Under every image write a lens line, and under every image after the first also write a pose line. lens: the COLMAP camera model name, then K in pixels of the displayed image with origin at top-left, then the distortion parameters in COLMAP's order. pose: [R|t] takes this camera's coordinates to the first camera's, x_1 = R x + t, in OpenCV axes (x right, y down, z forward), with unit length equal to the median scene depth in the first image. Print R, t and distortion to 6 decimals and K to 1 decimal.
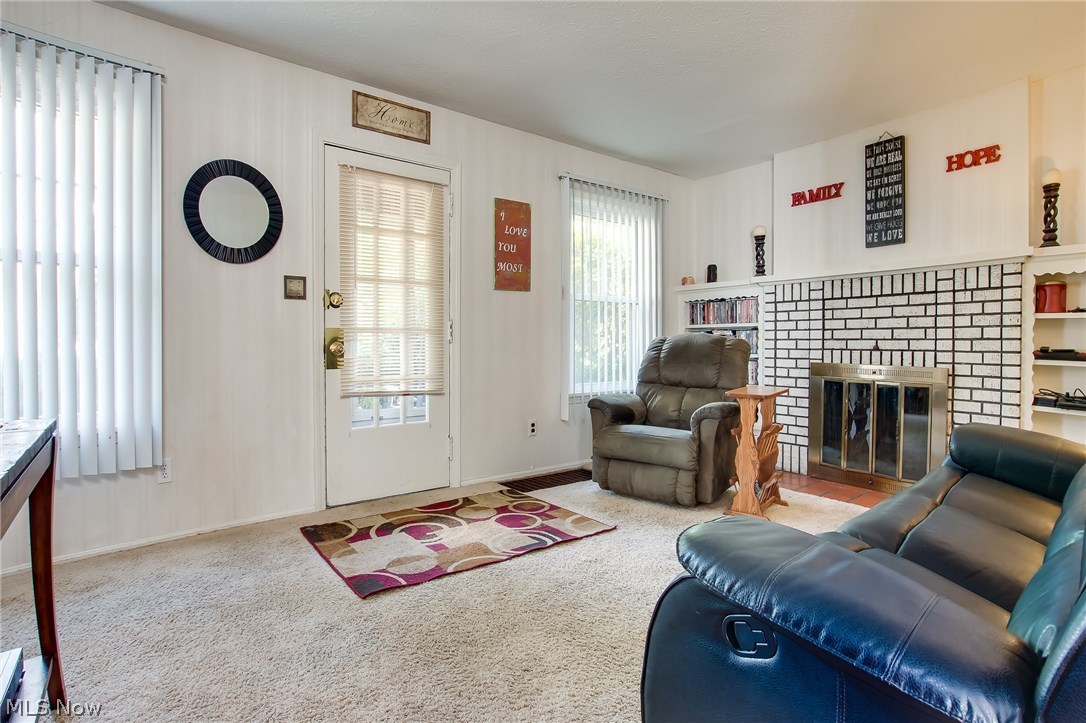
lens RADIAL K [[540.9, 0, 544.2], [0, 540.9, 327.2], [0, 0, 1]] dist [0.113031, 0.000203]
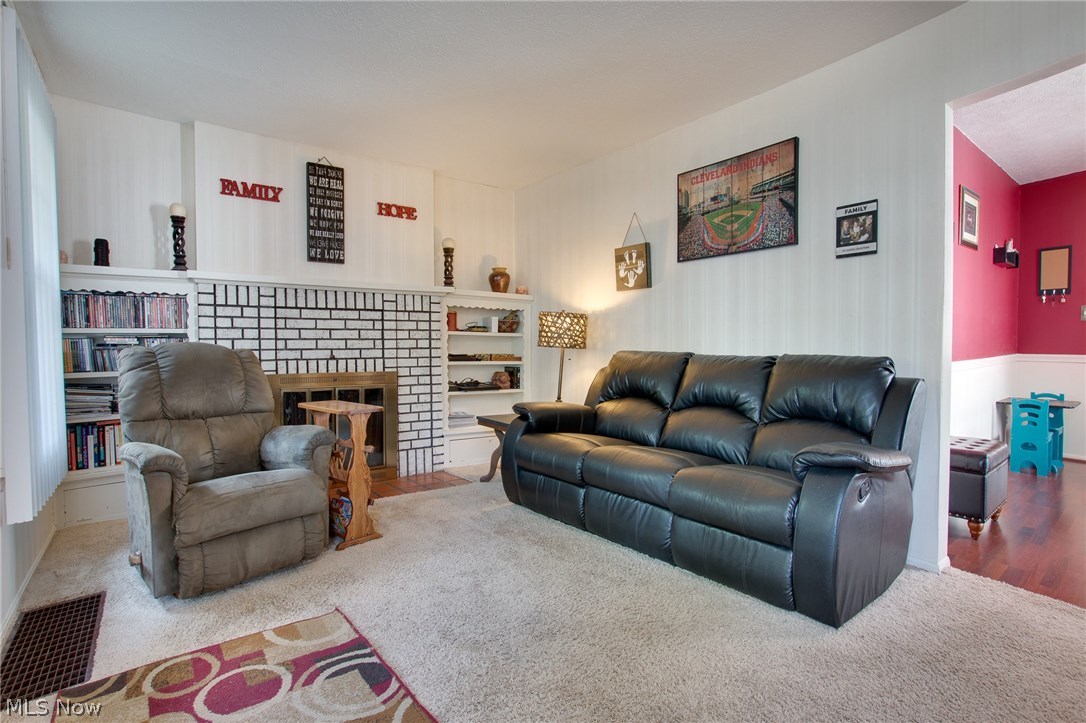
lens RADIAL K [[549.3, 0, 543.0], [0, 549.3, 361.5], [0, 0, 1]] dist [-0.001033, -0.000600]
pose [[0.025981, -0.022071, 0.999419, -0.450682], [-0.015870, 0.999621, 0.022488, 0.015001], [-0.999536, -0.016445, 0.025620, 0.561297]]
